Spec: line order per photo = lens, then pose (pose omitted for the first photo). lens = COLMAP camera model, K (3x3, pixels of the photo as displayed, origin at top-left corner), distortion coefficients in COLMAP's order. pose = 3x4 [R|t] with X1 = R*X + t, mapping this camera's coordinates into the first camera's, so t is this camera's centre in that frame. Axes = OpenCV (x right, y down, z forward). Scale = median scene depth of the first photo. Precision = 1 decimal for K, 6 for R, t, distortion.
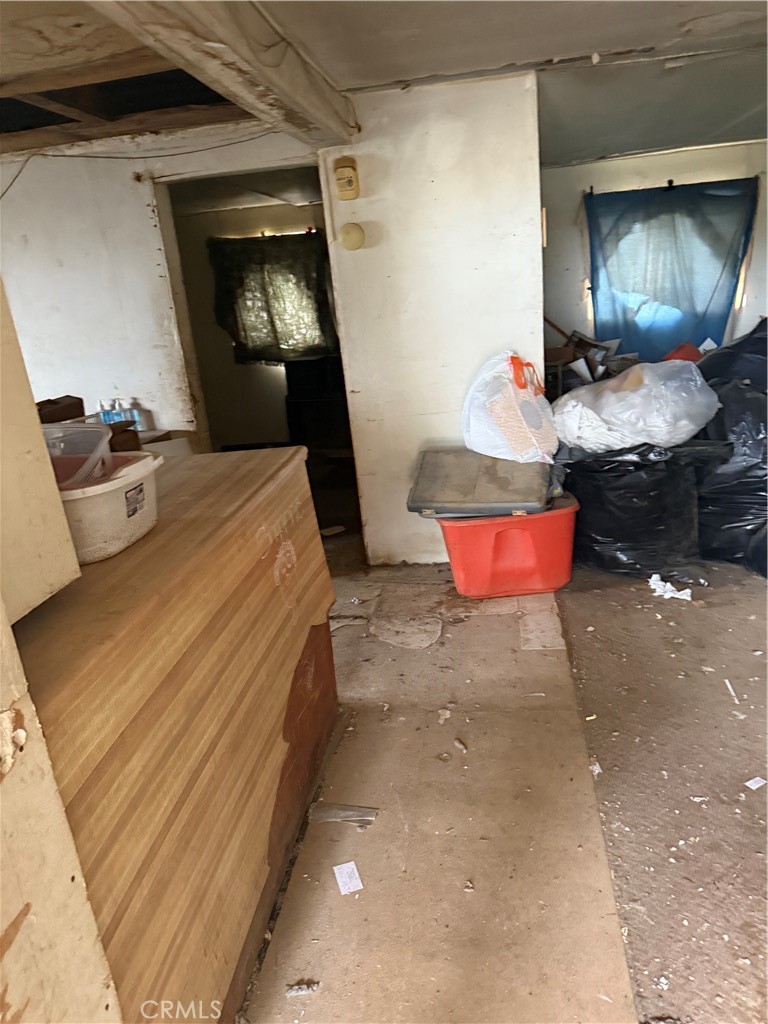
lens RADIAL K [[722.0, 0, 376.8], [0, 722.0, 517.3], [0, 0, 1]] dist [0.048309, -0.056874]
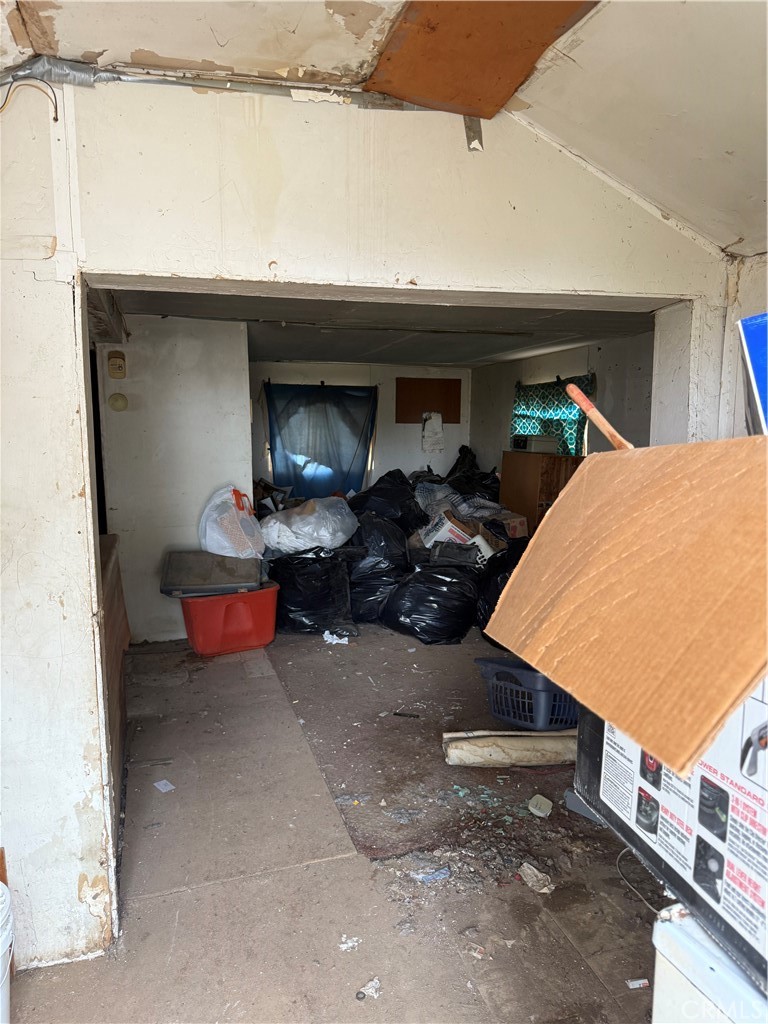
lens RADIAL K [[722.0, 0, 376.1], [0, 722.0, 507.1], [0, 0, 1]] dist [0.048309, -0.056874]
pose [[0.899729, 0.041319, 0.434488, -0.208223], [0.052445, 0.978060, -0.201614, 0.139093], [-0.433286, 0.204184, 0.877822, -0.464423]]
